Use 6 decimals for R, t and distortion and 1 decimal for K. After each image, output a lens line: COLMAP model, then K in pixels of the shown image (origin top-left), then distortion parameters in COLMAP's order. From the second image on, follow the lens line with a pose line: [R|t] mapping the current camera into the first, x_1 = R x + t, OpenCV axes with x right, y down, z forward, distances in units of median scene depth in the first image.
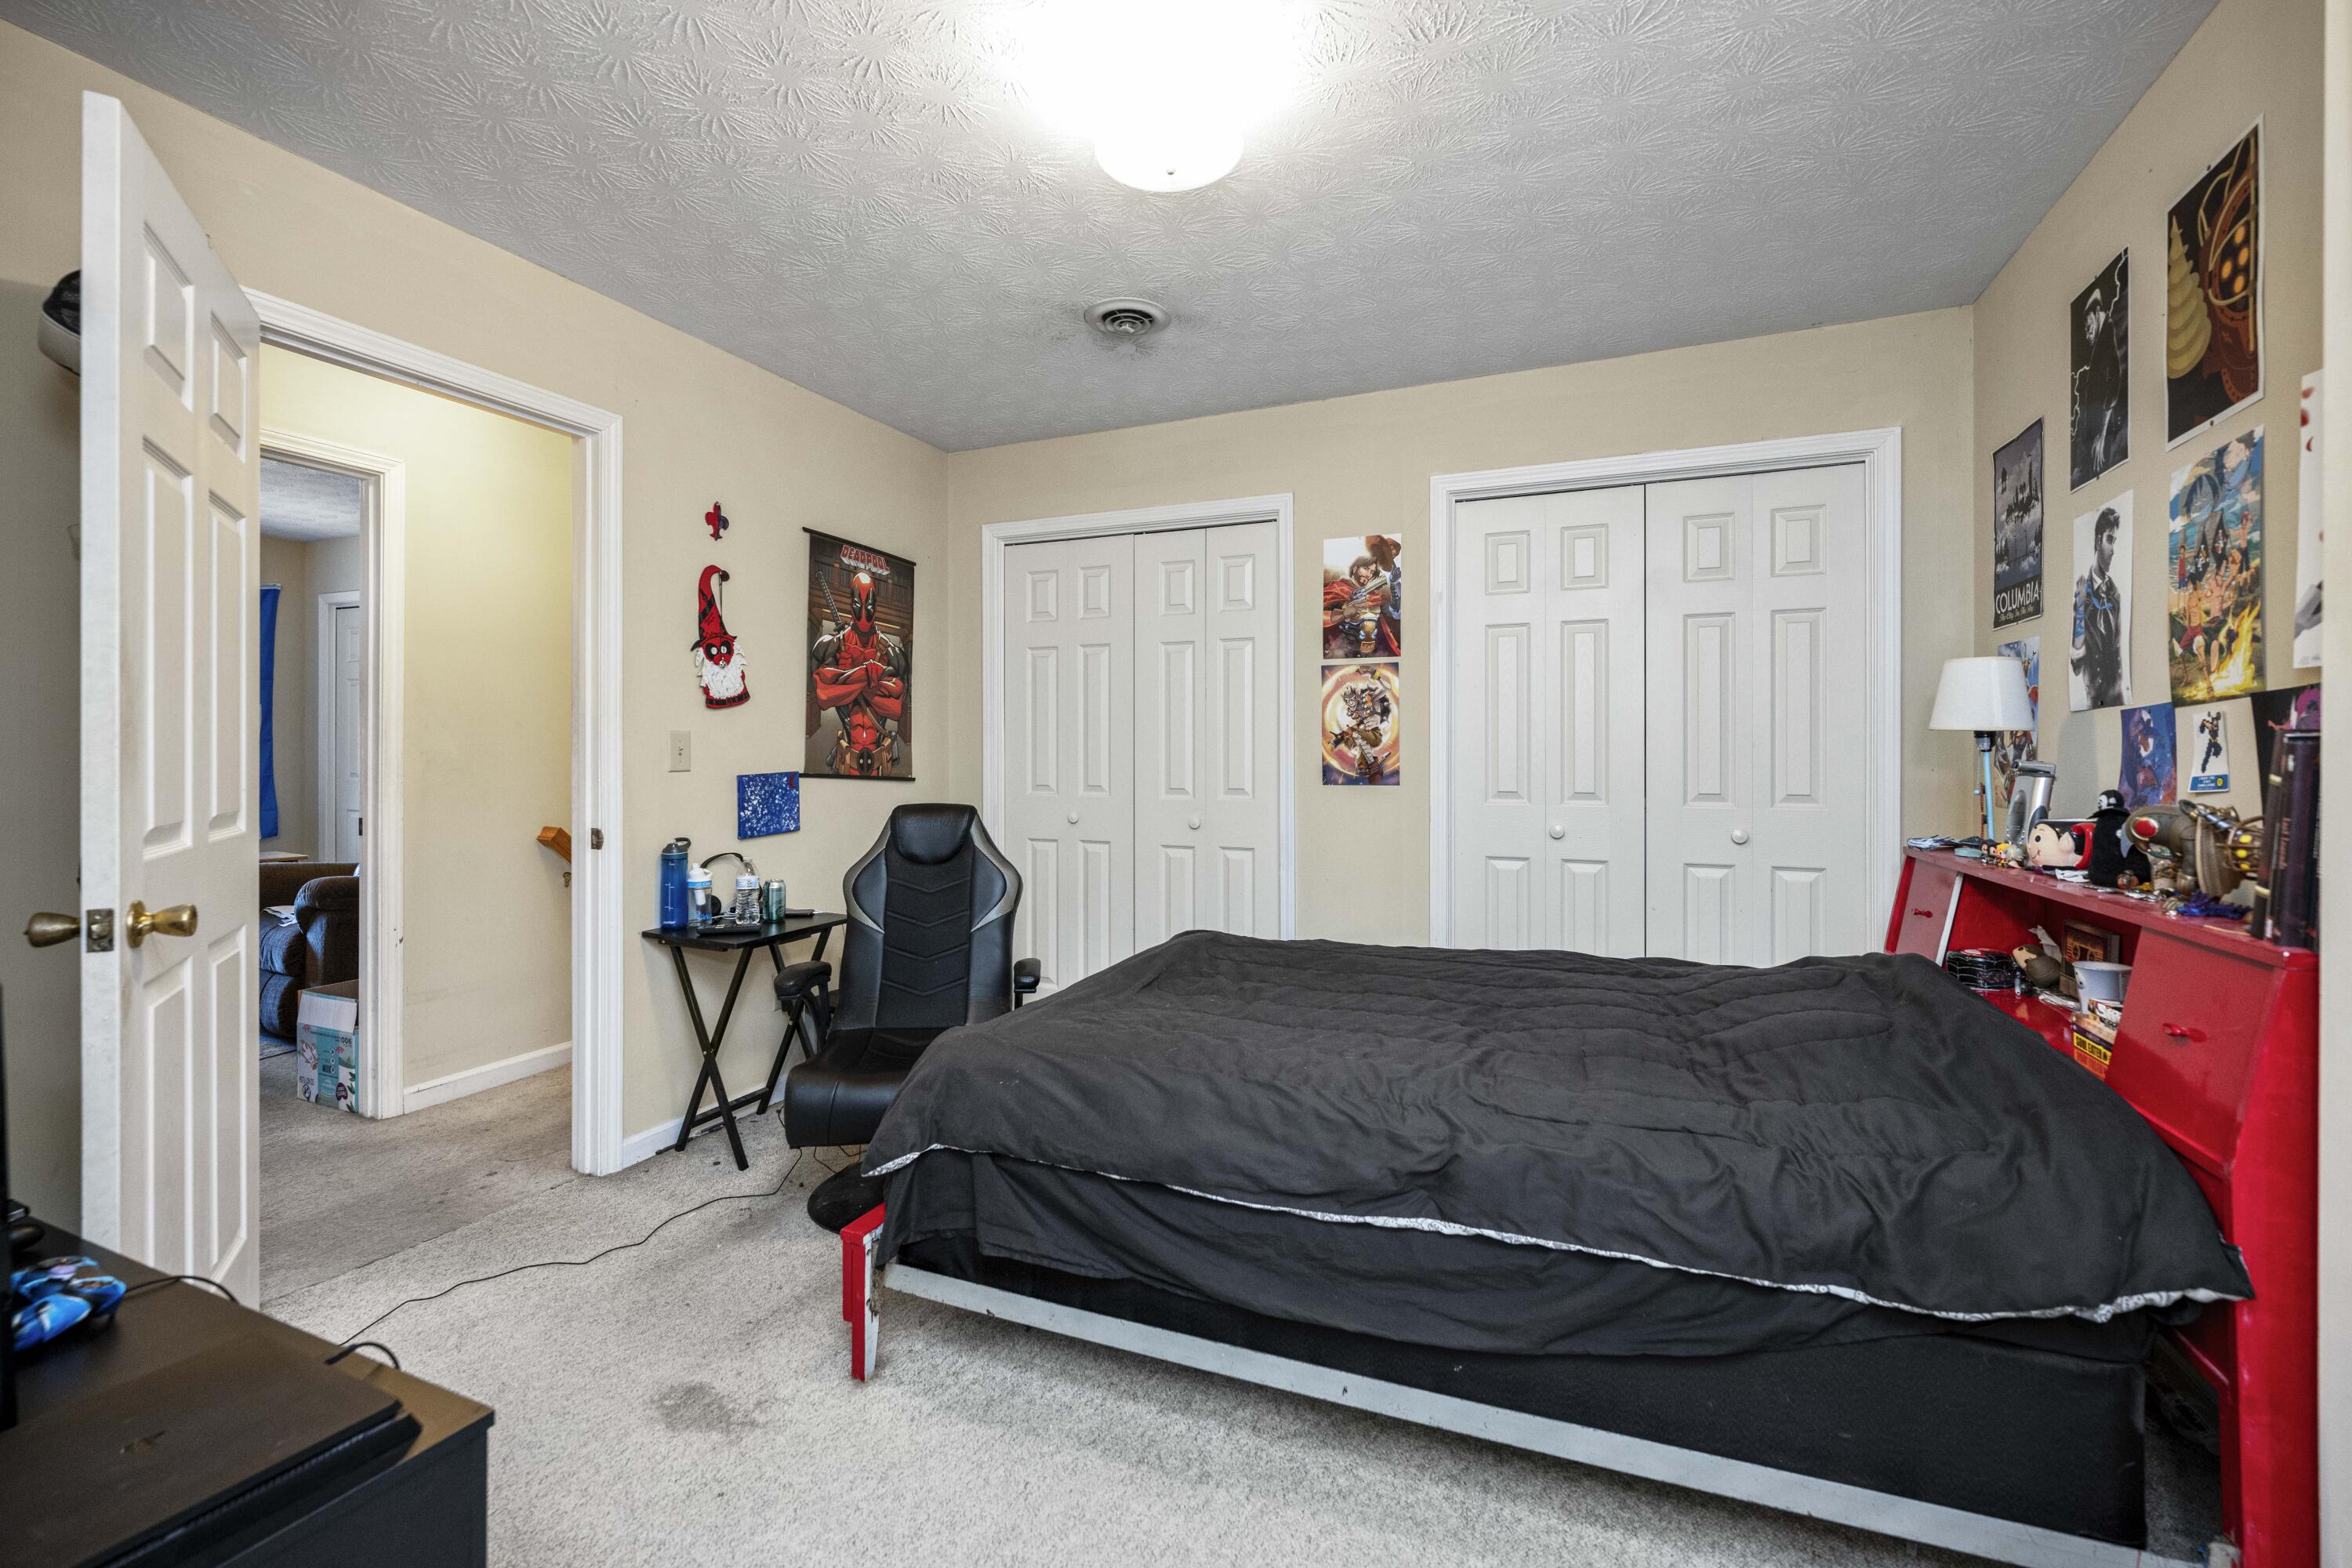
lens RADIAL K [[998.5, 0, 1173.6], [0, 998.5, 764.6], [0, 0, 1]] dist [0.000484, 0.000000]
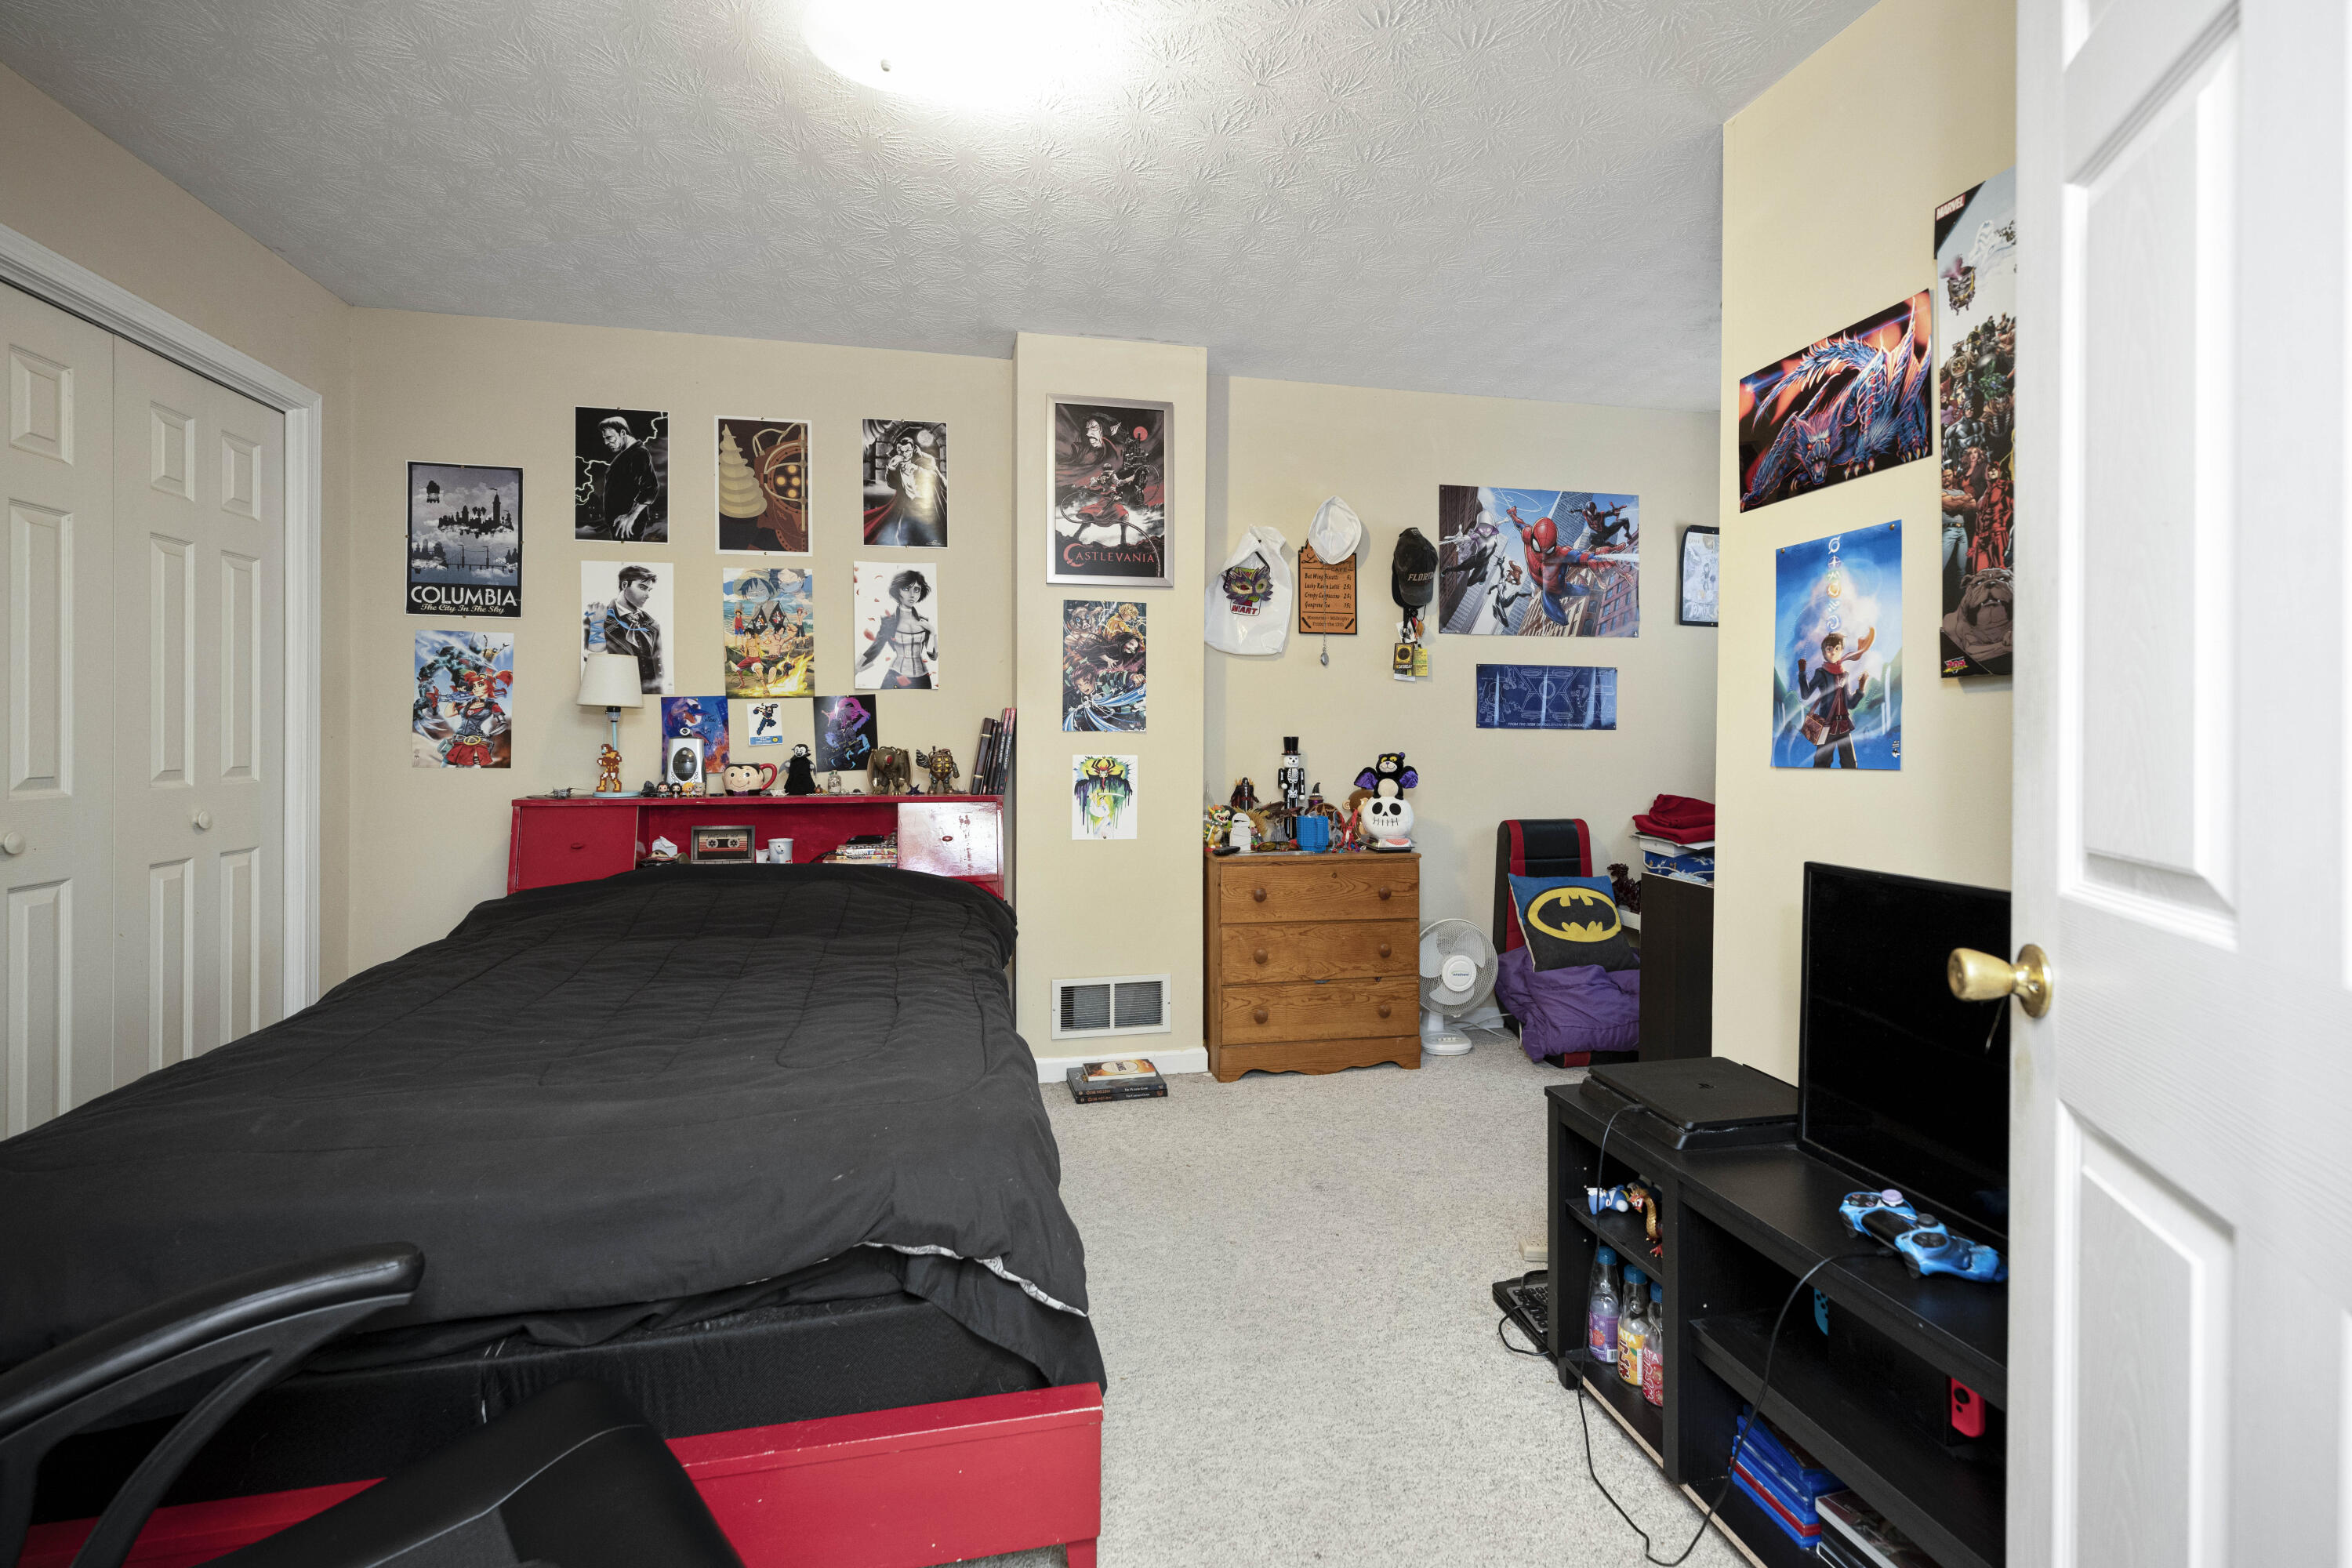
lens RADIAL K [[998.5, 0, 1172.9], [0, 998.5, 760.8], [0, 0, 1]] dist [0.000484, 0.000000]
pose [[-0.575268, -0.010674, 0.817895, -0.971394], [0.001663, 0.999898, 0.014218, 0.031127], [-0.817963, 0.009540, -0.575191, 1.440315]]
